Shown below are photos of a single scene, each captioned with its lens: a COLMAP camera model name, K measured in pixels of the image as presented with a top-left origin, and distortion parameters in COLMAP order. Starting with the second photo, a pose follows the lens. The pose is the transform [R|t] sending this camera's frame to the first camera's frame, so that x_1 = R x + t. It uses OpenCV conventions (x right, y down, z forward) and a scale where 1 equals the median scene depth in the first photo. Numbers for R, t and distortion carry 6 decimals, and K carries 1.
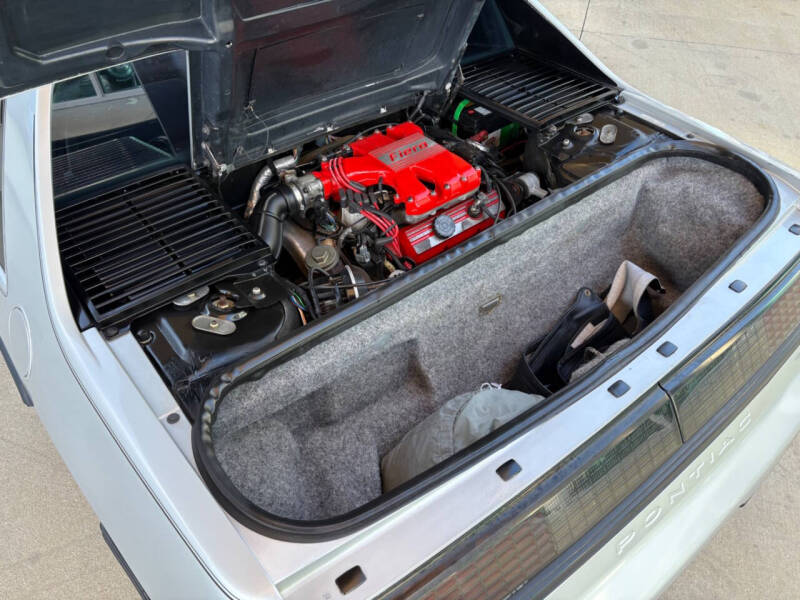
lens RADIAL K [[618.4, 0, 400.0], [0, 618.4, 300.0], [0, 0, 1]] dist [0.012907, 0.008872]
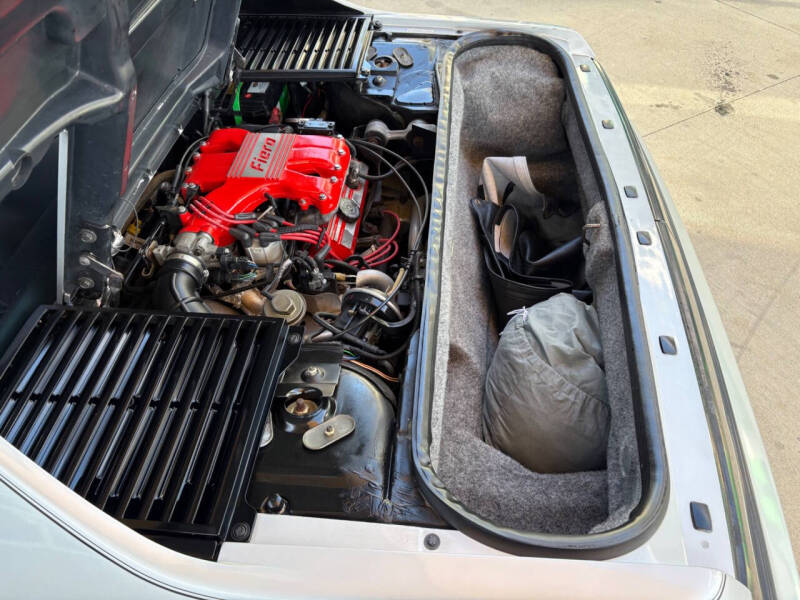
lens RADIAL K [[617.2, 0, 400.0], [0, 617.2, 300.0], [0, 0, 1]] dist [-0.022900, 0.000522]
pose [[0.686599, -0.540999, 0.485697, -0.382173], [0.517007, 0.833005, 0.196993, -0.146036], [-0.511161, 0.115854, 0.851641, 0.213168]]
